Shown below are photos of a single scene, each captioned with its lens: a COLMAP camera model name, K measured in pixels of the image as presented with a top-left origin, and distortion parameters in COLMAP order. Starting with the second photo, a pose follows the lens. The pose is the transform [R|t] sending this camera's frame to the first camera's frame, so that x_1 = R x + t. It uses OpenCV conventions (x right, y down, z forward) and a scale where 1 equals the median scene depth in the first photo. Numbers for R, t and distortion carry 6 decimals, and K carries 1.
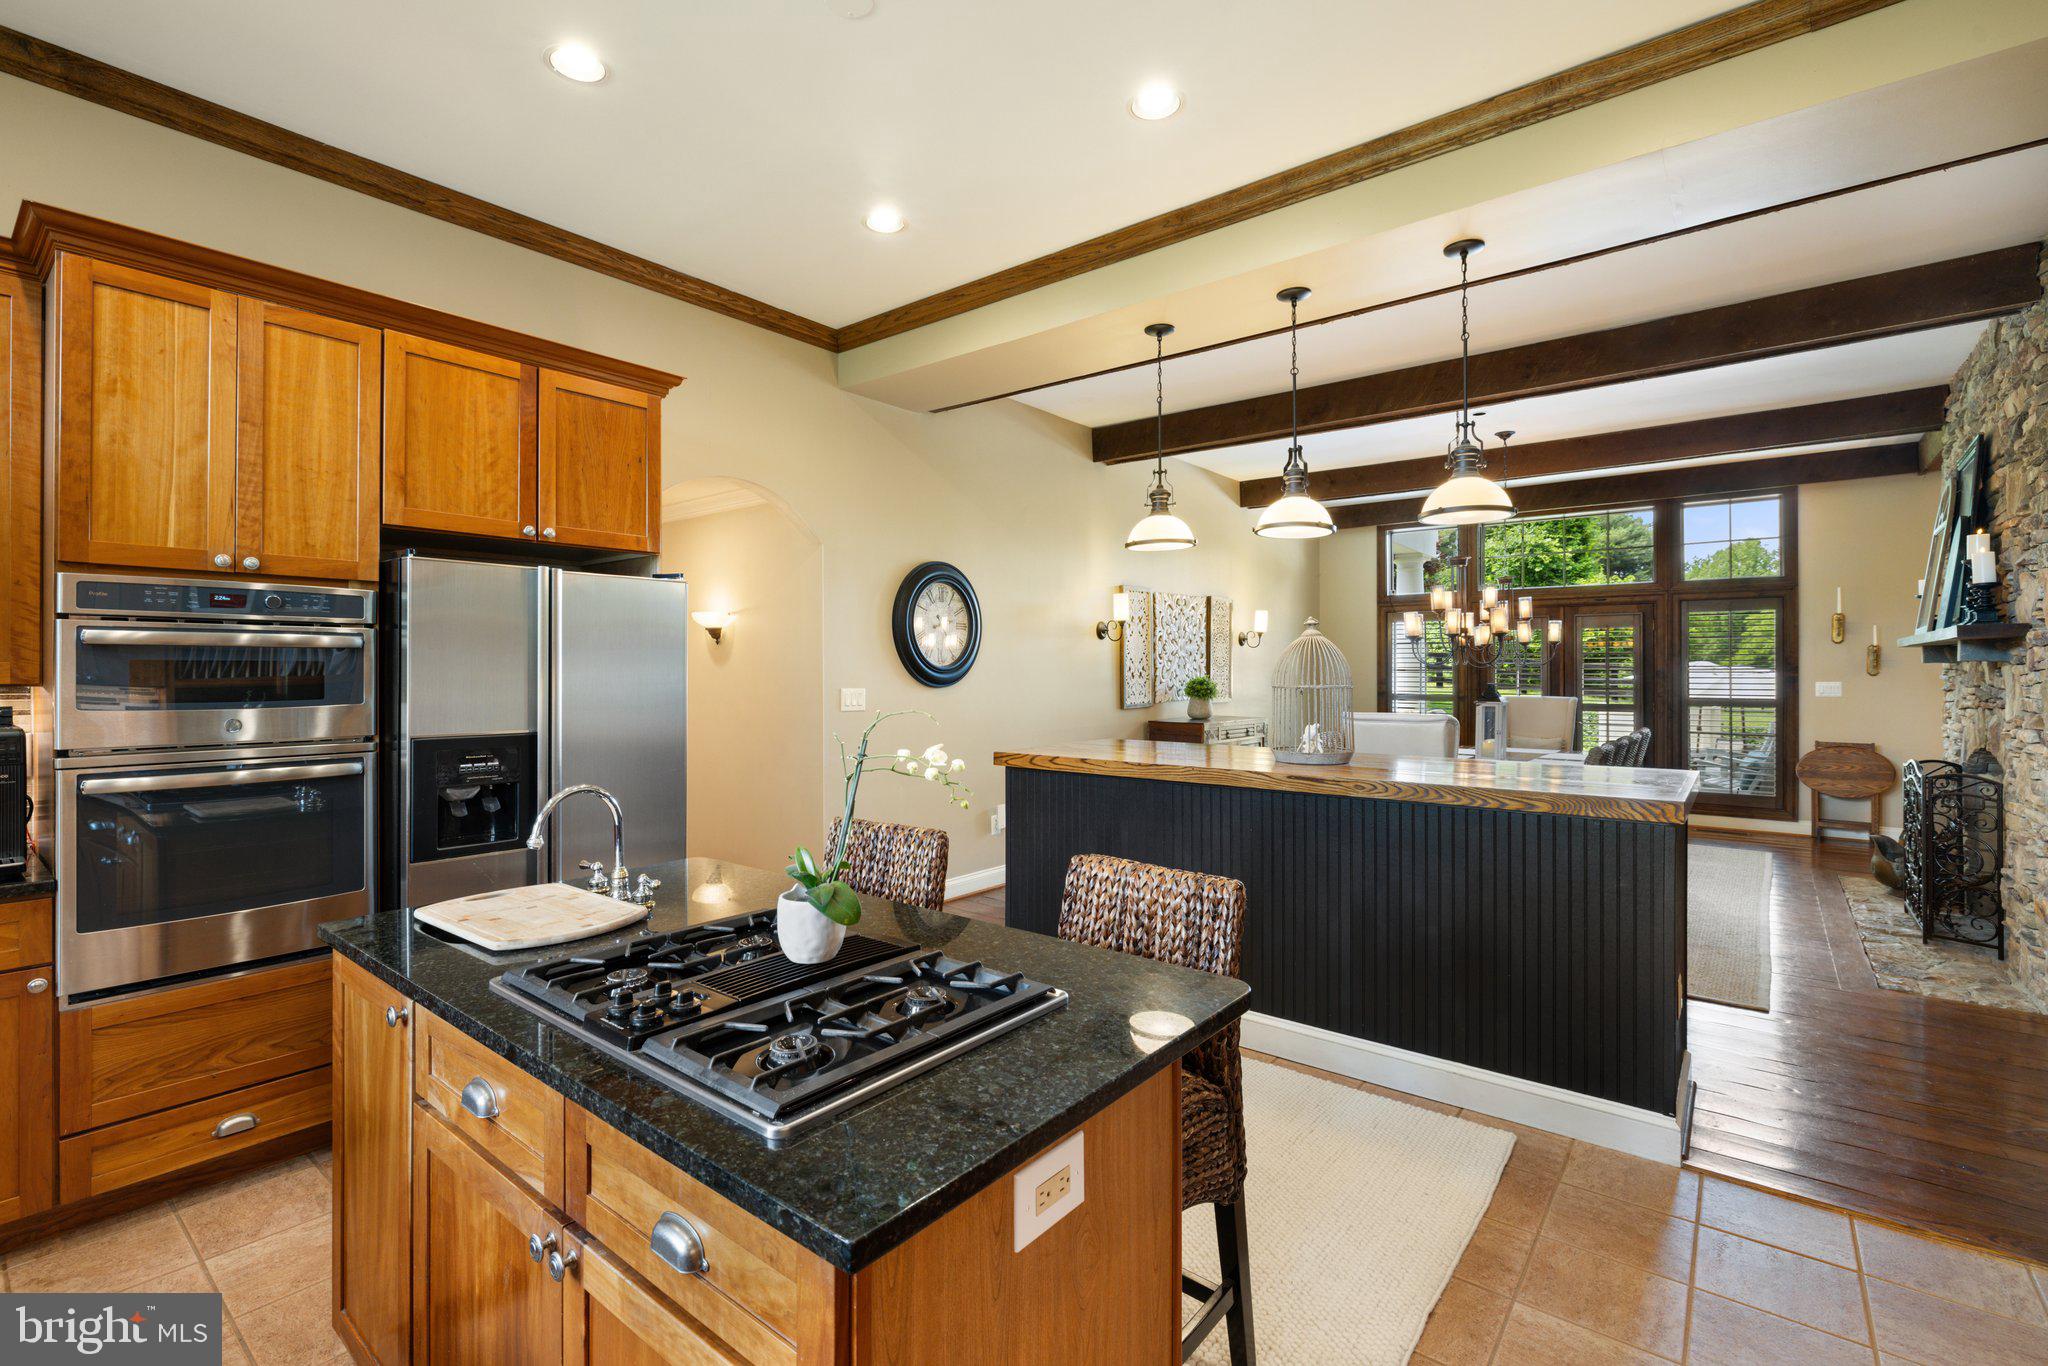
lens RADIAL K [[912.9, 0, 986.9], [0, 912.9, 662.3], [0, 0, 1]] dist [-0.011038, 0.002902]
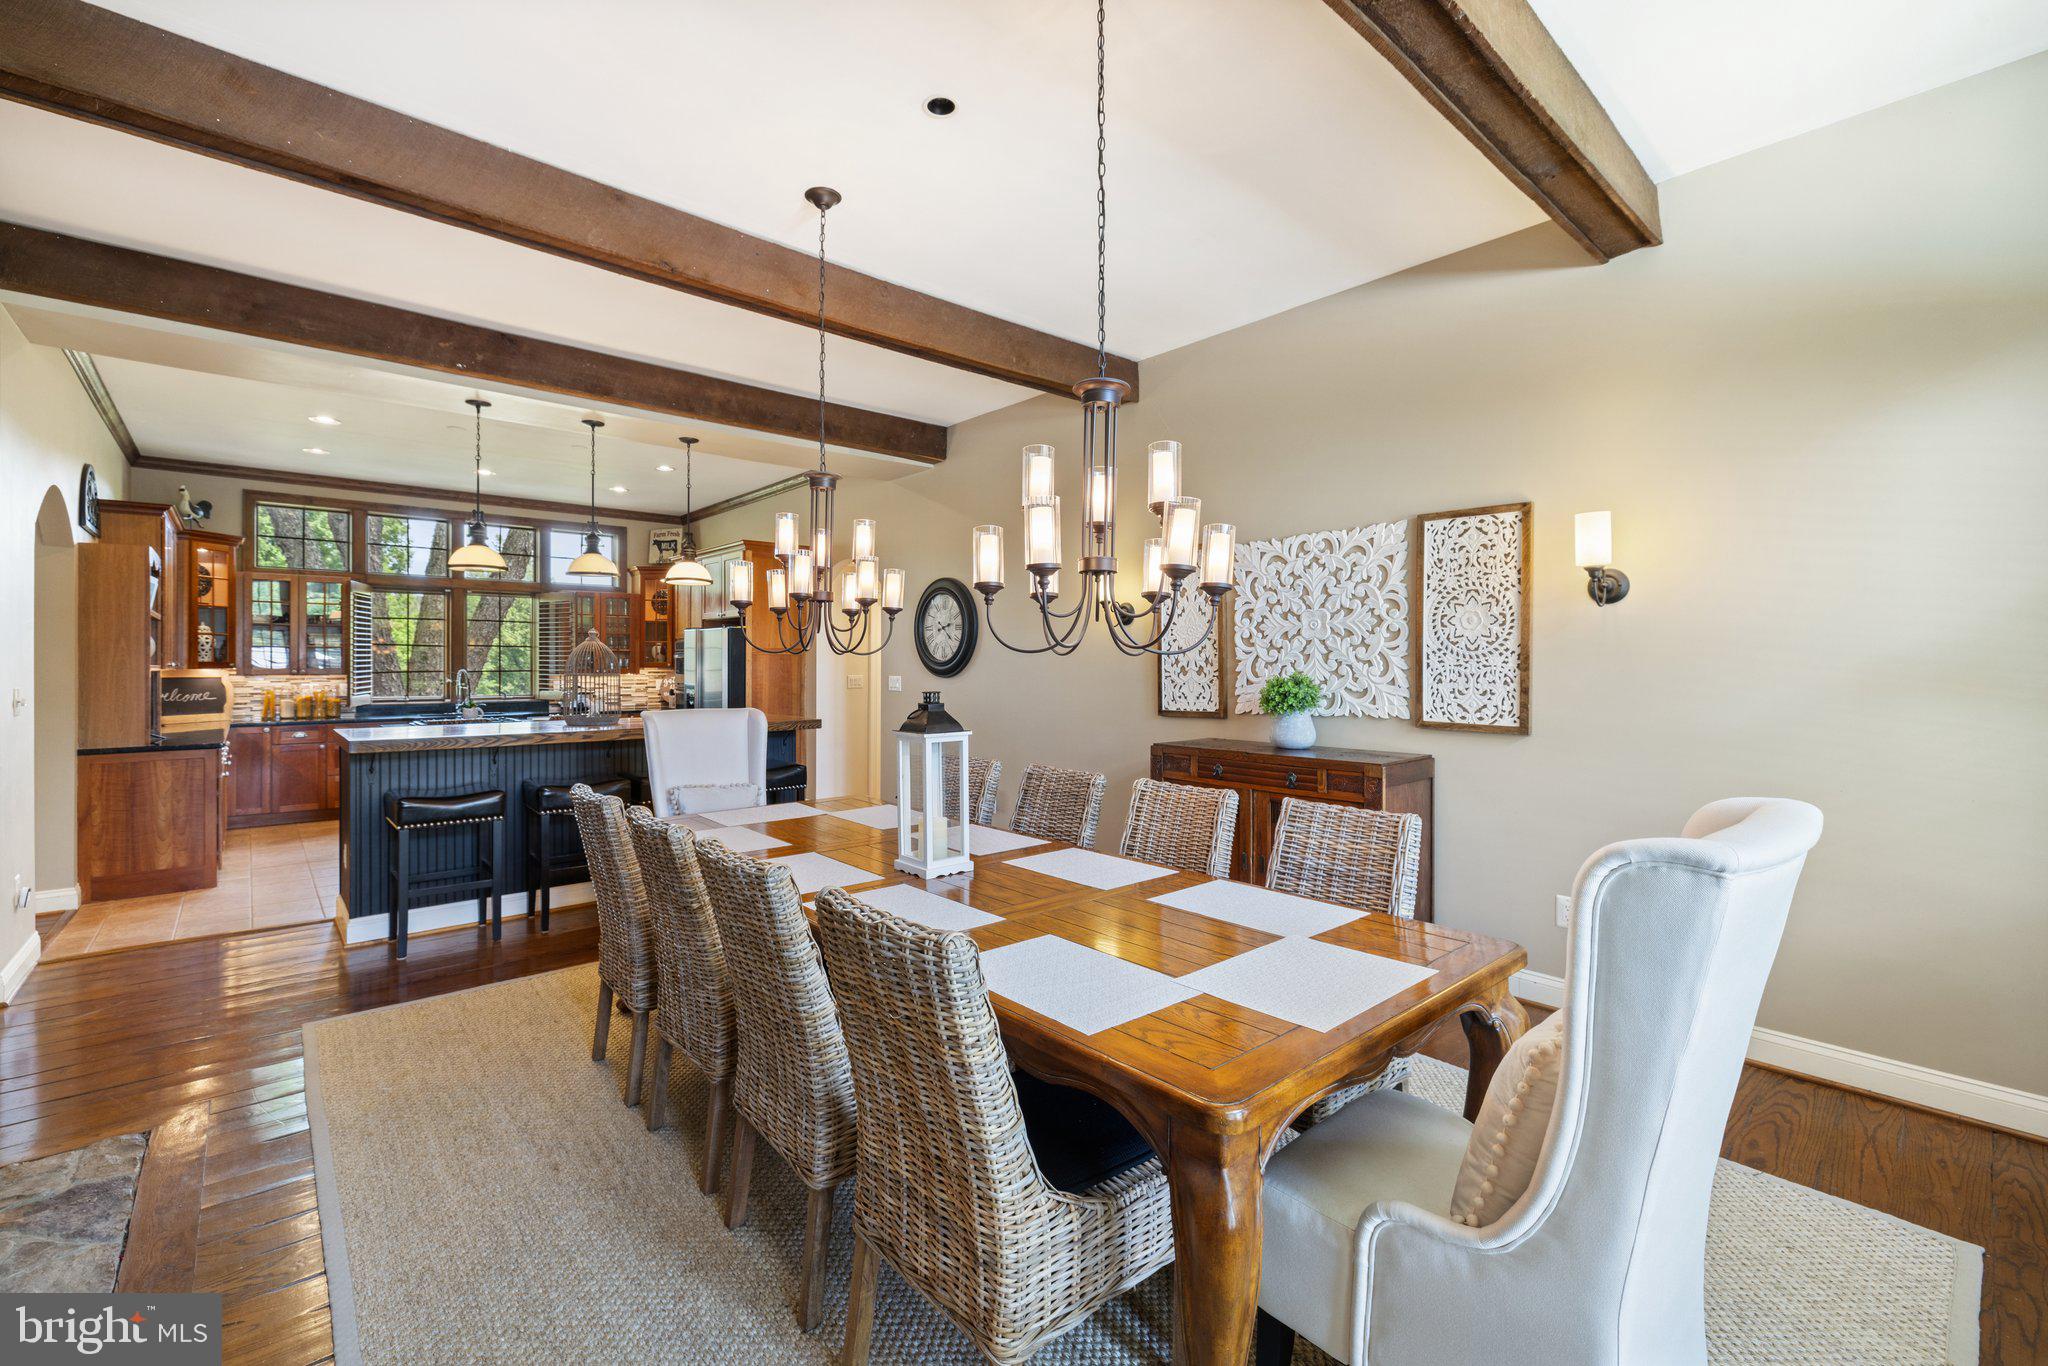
lens RADIAL K [[862.6, 0, 993.2], [0, 862.6, 662.0], [0, 0, 1]] dist [-0.004325, -0.000057]
pose [[-0.158498, -0.002708, -0.987356, 2.118772], [0.009061, 0.999950, -0.004197, 0.022281], [0.987318, -0.009612, -0.158466, 2.389523]]
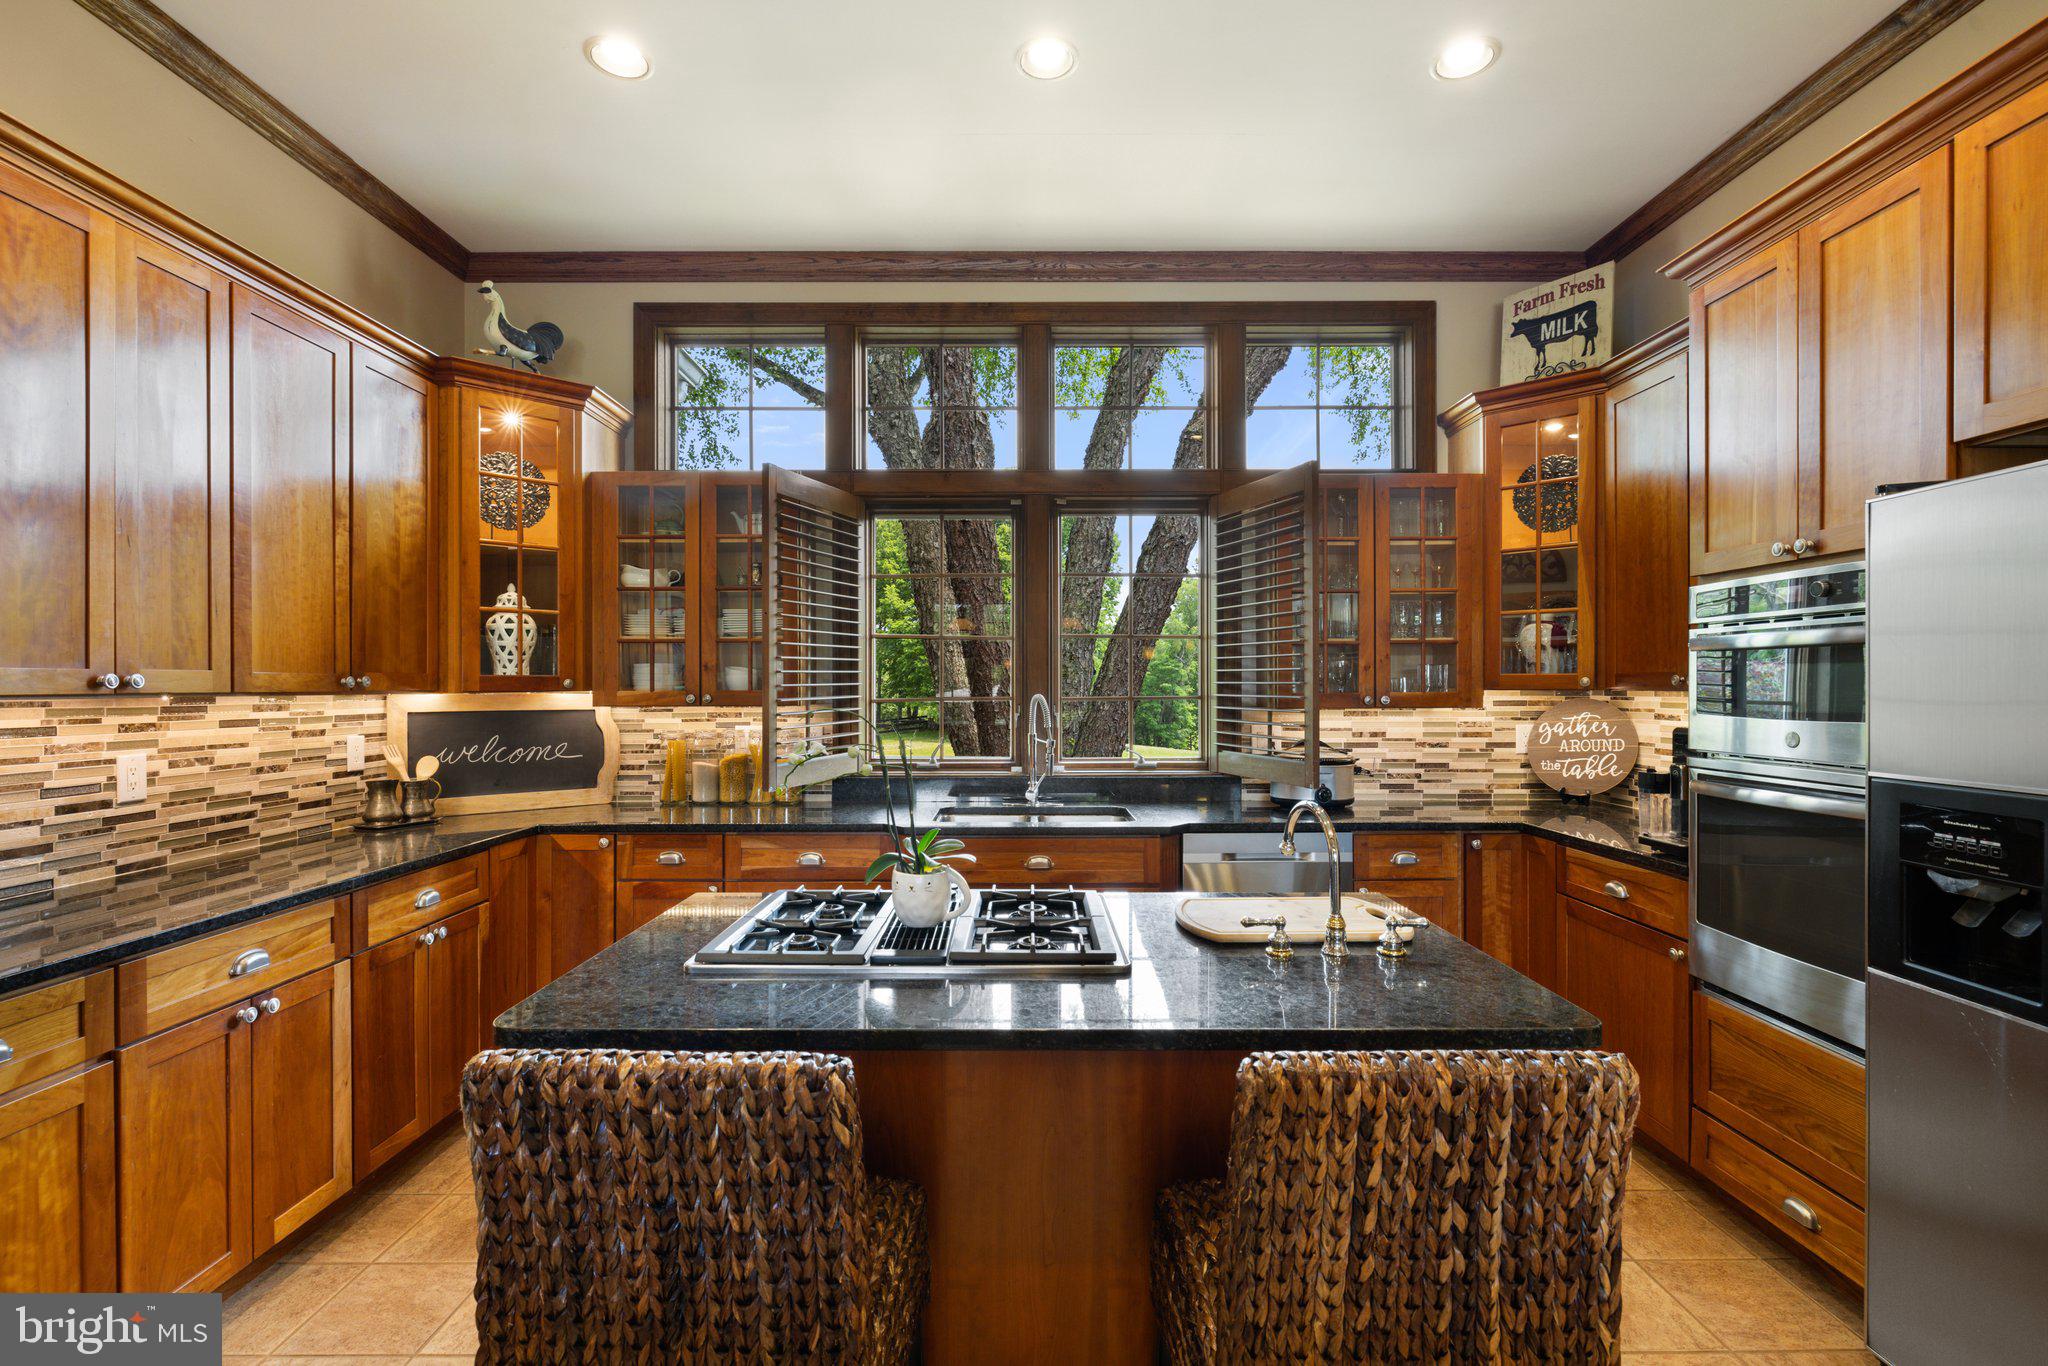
lens RADIAL K [[912.9, 0, 1022.2], [0, 912.9, 690.0], [0, 0, 1]] dist [-0.011038, 0.002902]
pose [[-0.766992, 0.004234, -0.641642, 0.231623], [0.008169, 0.999962, -0.003167, 0.016811], [0.641604, -0.007671, -0.766998, 1.004381]]
